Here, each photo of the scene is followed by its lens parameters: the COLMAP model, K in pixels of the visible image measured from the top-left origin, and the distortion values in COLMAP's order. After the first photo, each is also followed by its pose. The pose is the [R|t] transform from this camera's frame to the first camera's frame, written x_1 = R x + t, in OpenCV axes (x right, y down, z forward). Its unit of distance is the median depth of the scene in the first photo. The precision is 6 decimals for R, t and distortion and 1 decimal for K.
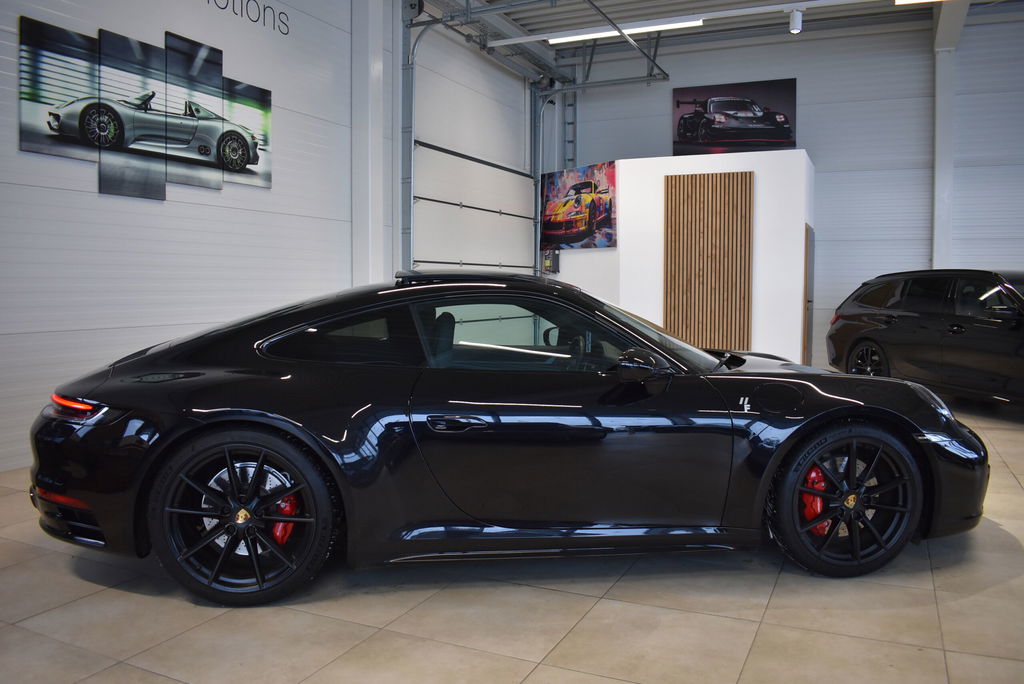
lens RADIAL K [[796.8, 0, 509.7], [0, 796.8, 343.8], [0, 0, 1]] dist [-0.092343, 0.017376]
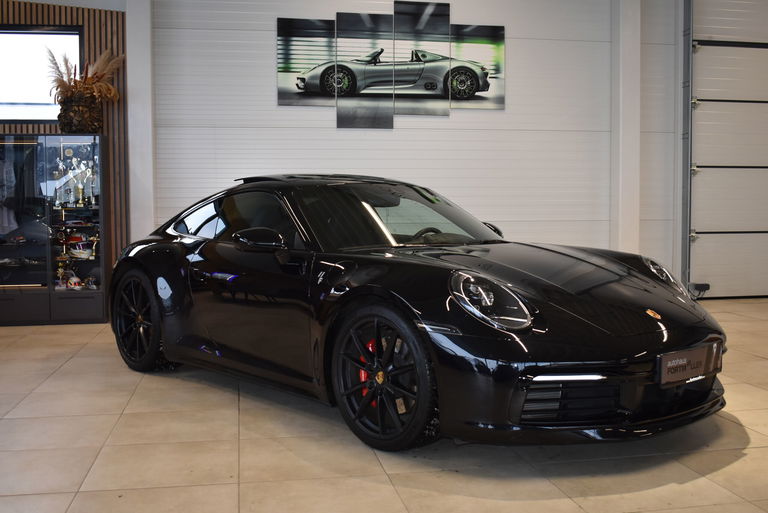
lens RADIAL K [[819.9, 0, 385.0], [0, 819.9, 253.3], [0, 0, 1]] dist [-0.058552, 0.000000]
pose [[0.578888, 0.042402, -0.814304, 0.458952], [-0.052810, 0.998500, 0.014450, 0.006159], [0.813695, 0.034639, 0.580259, 0.122375]]
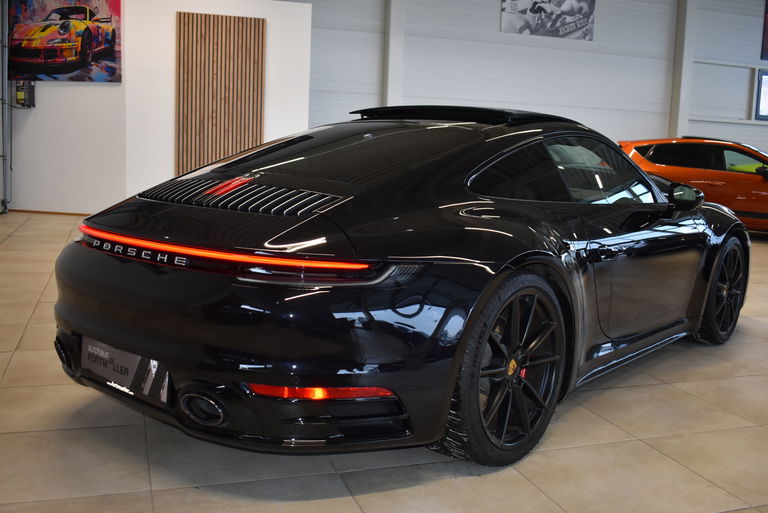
lens RADIAL K [[788.7, 0, 379.5], [0, 788.7, 254.5], [0, 0, 1]] dist [-0.063244, 0.000000]
pose [[0.721942, -0.070852, 0.688317, -0.343902], [0.012037, 0.995879, 0.089885, 0.000328], [-0.691849, -0.056607, 0.719820, 0.141309]]
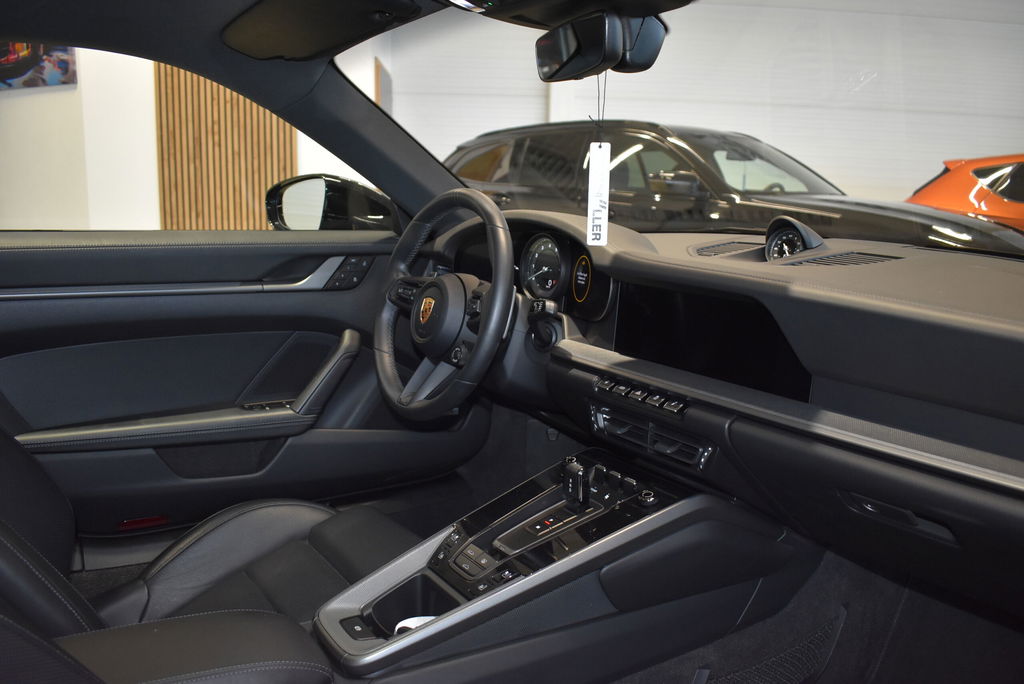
lens RADIAL K [[796.8, 0, 492.4], [0, 796.8, 333.9], [0, 0, 1]] dist [-0.092343, 0.017376]
pose [[0.884337, -0.058908, 0.463118, 0.155358], [0.010159, 0.994200, 0.107063, 0.009618], [-0.466739, -0.089975, 0.879806, 0.378104]]
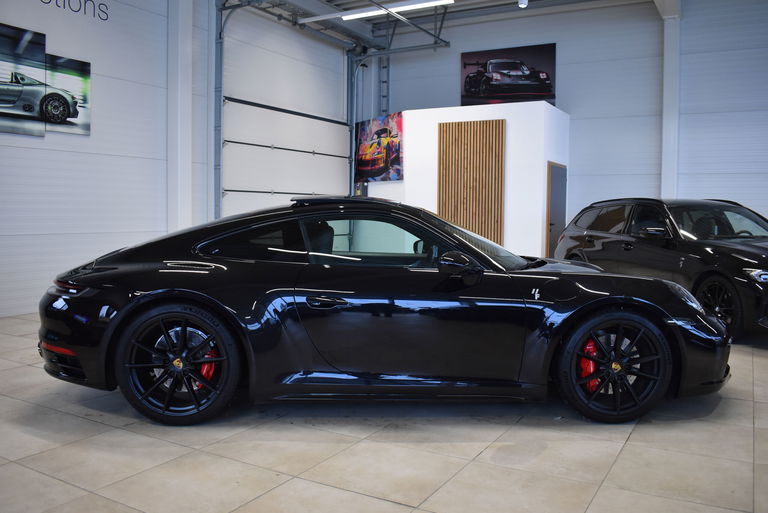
lens RADIAL K [[653.6, 0, 384.0], [0, 653.6, 250.5], [0, 0, 1]] dist [-0.083345, 0.007415]
pose [[0.997008, 0.012889, -0.076213, 0.217281], [-0.013985, 0.999806, -0.013857, 0.004788], [0.076019, 0.014882, 0.996995, -0.034339]]
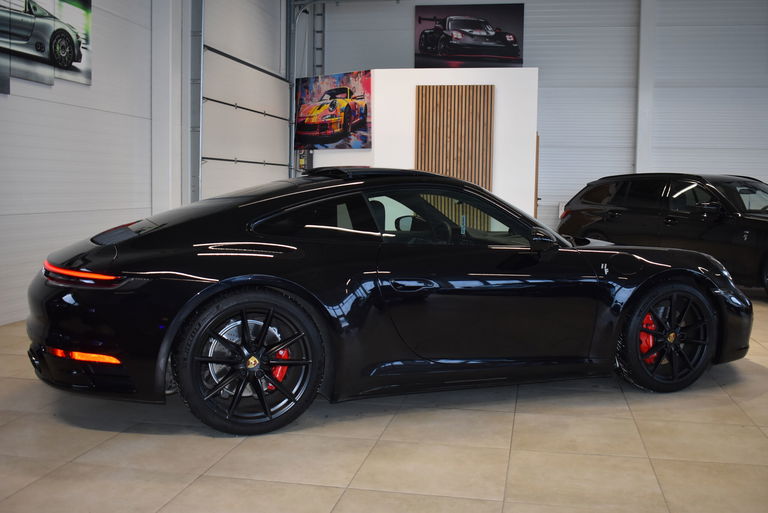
lens RADIAL K [[788.7, 0, 380.6], [0, 788.7, 253.9], [0, 0, 1]] dist [-0.063244, 0.000000]
pose [[0.970267, -0.007442, 0.241922, -0.140440], [0.003856, 0.999876, 0.015292, 0.009623], [-0.242006, -0.013905, 0.970175, -0.080089]]
